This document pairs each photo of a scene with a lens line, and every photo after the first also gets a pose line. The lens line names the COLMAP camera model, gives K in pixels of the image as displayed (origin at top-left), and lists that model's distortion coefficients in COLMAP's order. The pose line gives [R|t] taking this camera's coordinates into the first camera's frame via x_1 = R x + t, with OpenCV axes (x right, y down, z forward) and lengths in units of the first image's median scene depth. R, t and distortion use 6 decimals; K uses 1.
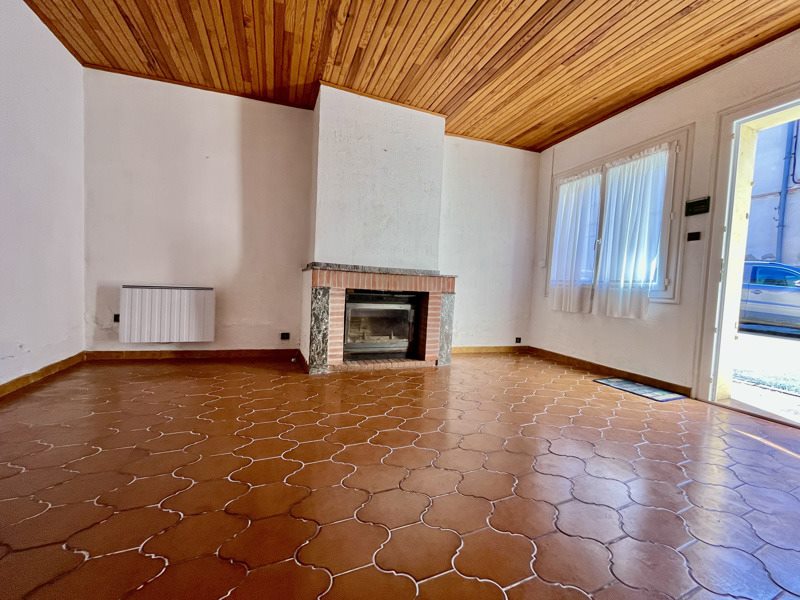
lens RADIAL K [[325.7, 0, 400.0], [0, 325.7, 300.0], [0, 0, 1]] dist [-0.001959, -0.000163]
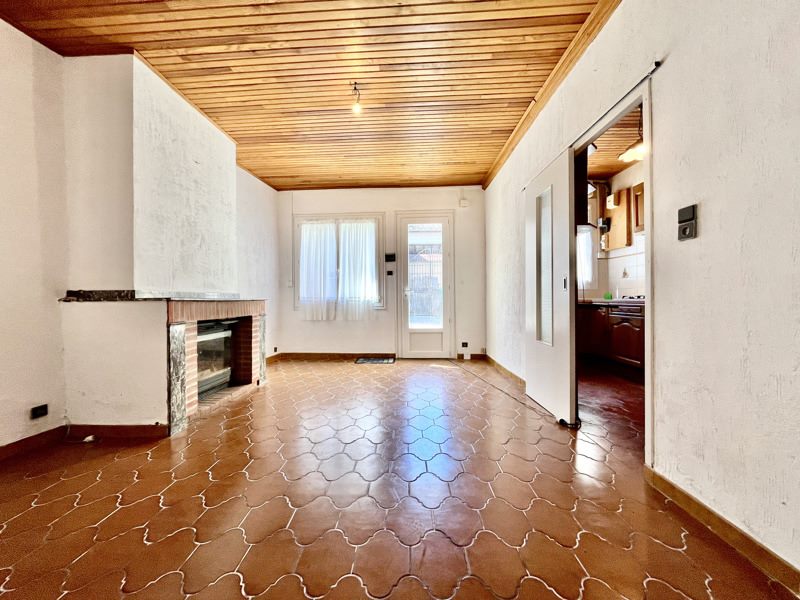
lens RADIAL K [[320.1, 0, 400.0], [0, 320.1, 300.0], [0, 0, 1]] dist [0.000509, 0.000100]
pose [[0.419447, -0.049970, 0.906404, -0.639584], [0.065682, 0.997537, 0.024600, -0.069469], [-0.905401, 0.049216, 0.421696, 0.148620]]
